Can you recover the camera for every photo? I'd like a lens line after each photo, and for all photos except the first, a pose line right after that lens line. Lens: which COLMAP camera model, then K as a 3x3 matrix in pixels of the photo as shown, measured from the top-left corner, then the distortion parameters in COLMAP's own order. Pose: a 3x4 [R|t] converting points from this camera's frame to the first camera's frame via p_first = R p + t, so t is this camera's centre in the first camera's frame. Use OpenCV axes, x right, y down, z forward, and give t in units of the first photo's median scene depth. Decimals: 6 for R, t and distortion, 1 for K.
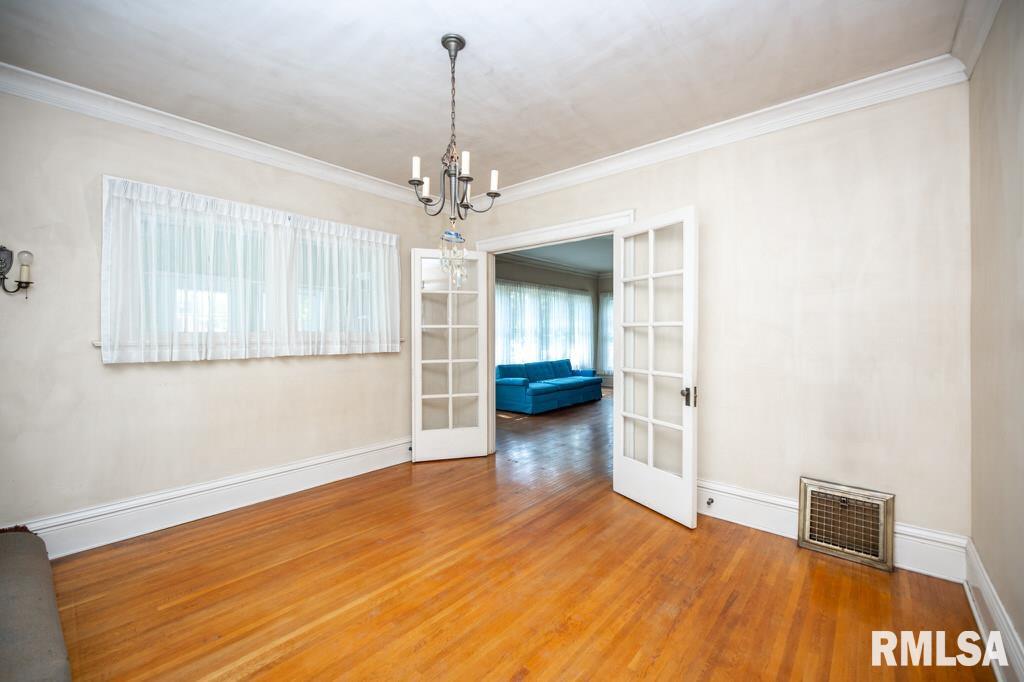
lens RADIAL K [[423.5, 0, 507.8], [0, 423.5, 339.9], [0, 0, 1]] dist [0.000979, -0.000635]
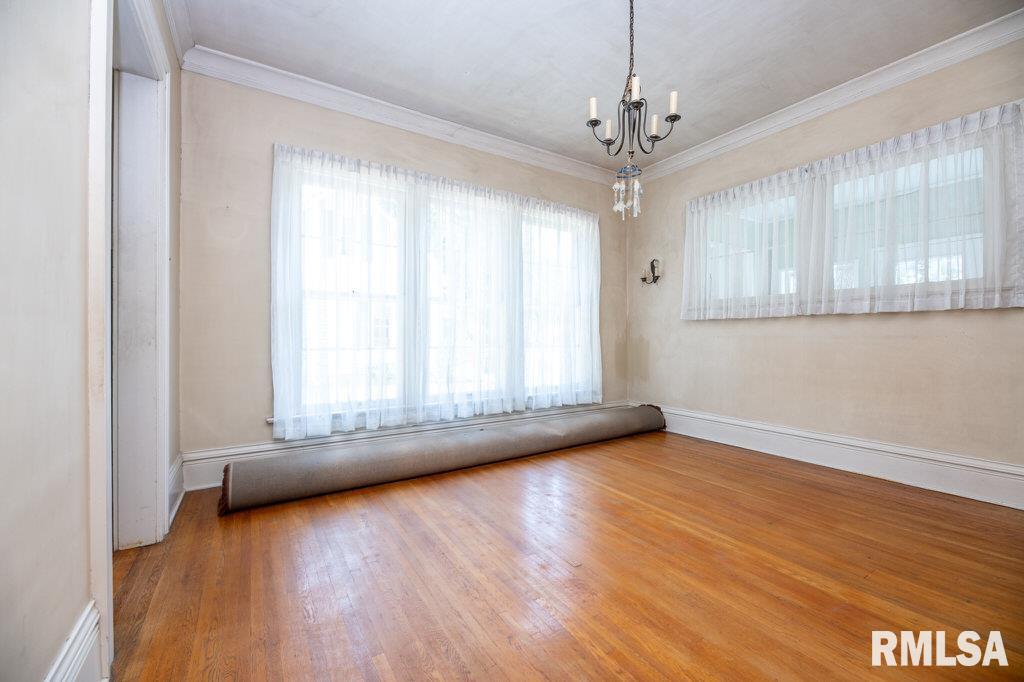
lens RADIAL K [[410.5, 0, 509.7], [0, 410.5, 338.5], [0, 0, 1]] dist [0.001398, -0.001019]
pose [[-0.291740, 0.000909, -0.956497, 0.781266], [-0.015666, 0.999861, 0.005729, 0.129993], [0.956369, 0.016655, -0.291685, 0.871371]]
